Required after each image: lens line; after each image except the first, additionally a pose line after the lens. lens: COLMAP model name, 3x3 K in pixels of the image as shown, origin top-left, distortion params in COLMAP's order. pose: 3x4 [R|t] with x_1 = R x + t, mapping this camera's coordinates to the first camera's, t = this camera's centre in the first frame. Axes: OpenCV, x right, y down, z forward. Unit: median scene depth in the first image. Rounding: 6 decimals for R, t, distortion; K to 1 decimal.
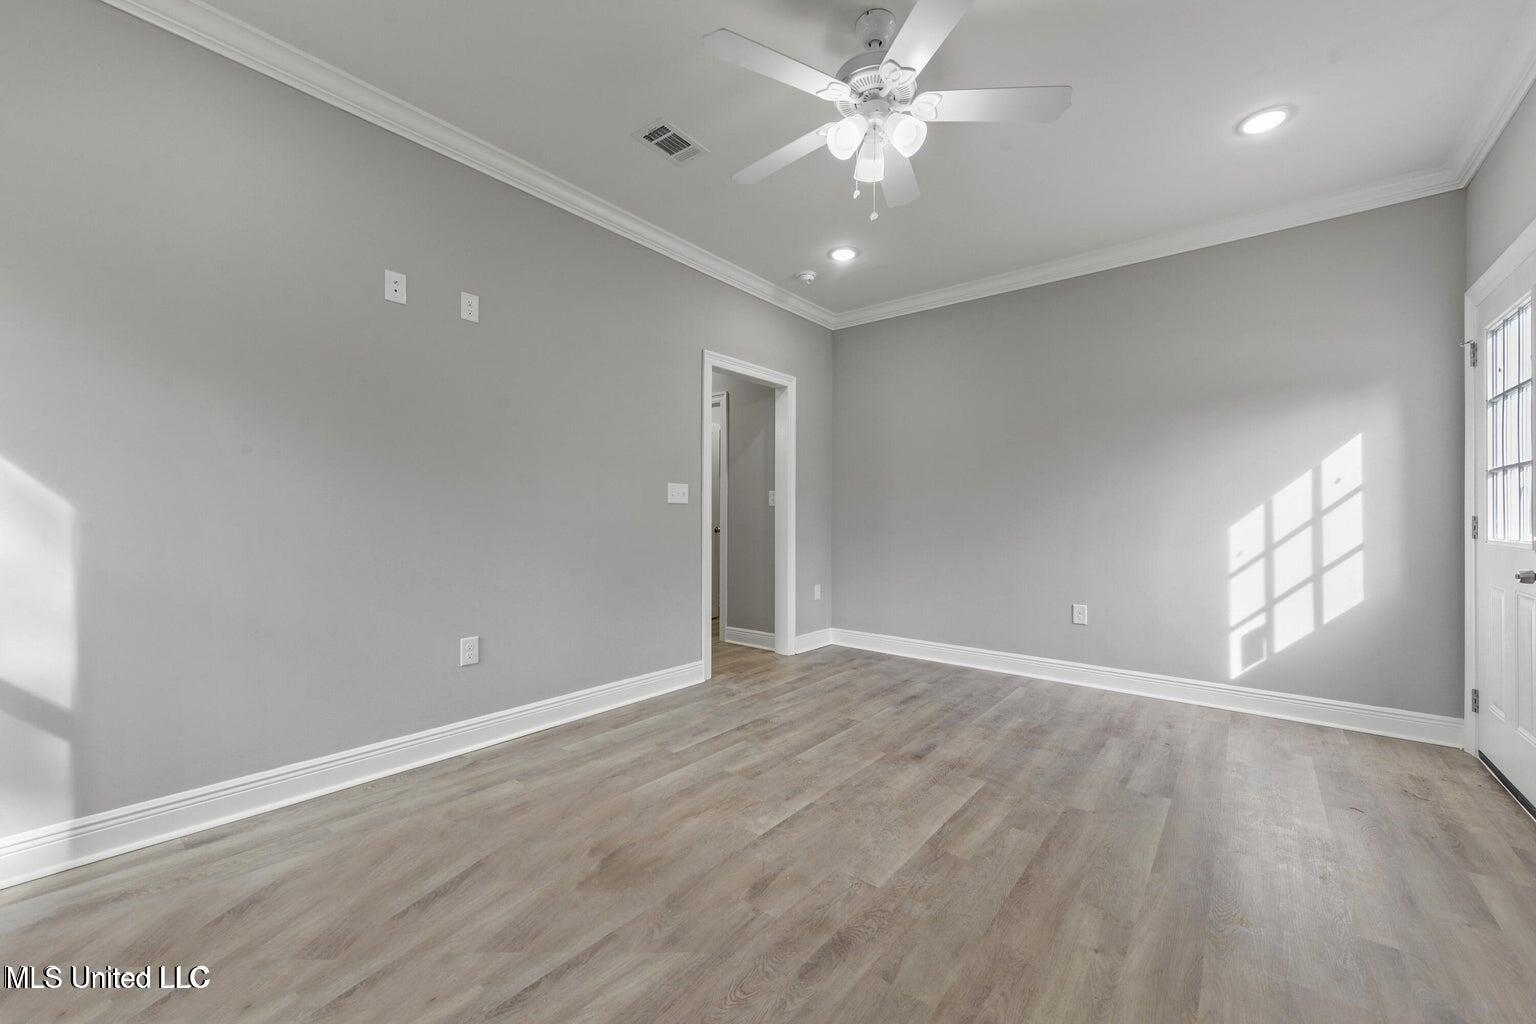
lens RADIAL K [[609.3, 0, 764.7], [0, 609.3, 504.8], [0, 0, 1]] dist [0.009085, -0.000208]
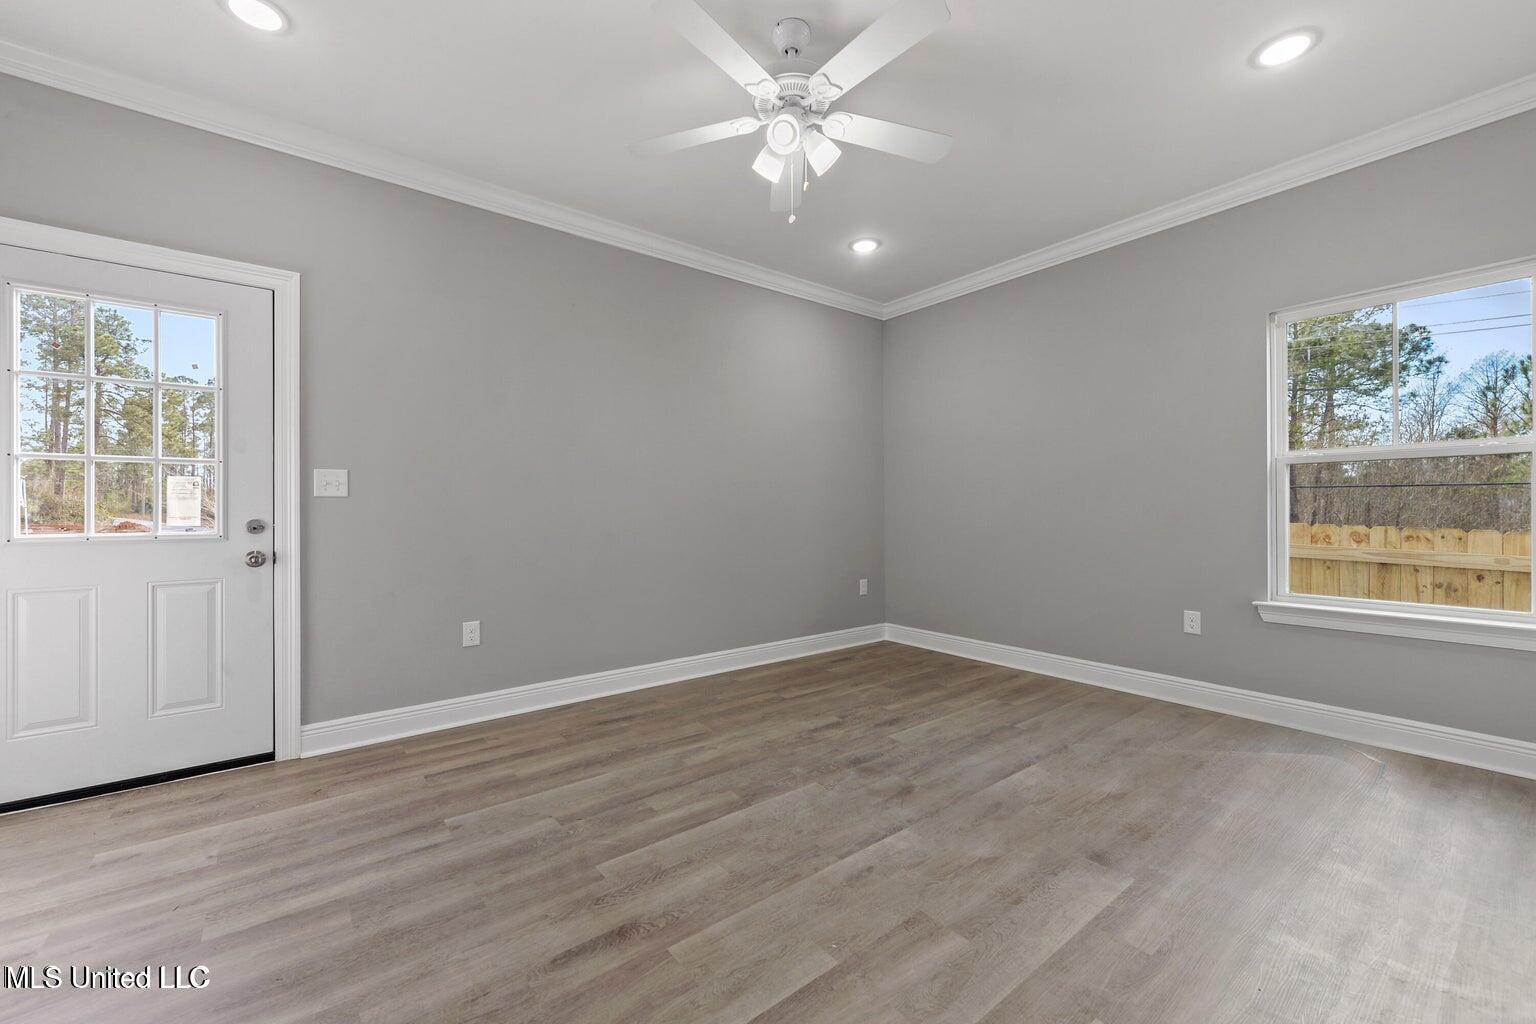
lens RADIAL K [[609.3, 0, 764.7], [0, 609.3, 504.8], [0, 0, 1]] dist [0.009085, -0.000208]
pose [[-0.973287, 0.000760, 0.229589, -0.012399], [-0.004722, 0.999717, -0.023328, 0.031926], [-0.229542, -0.023789, -0.973008, 1.866437]]
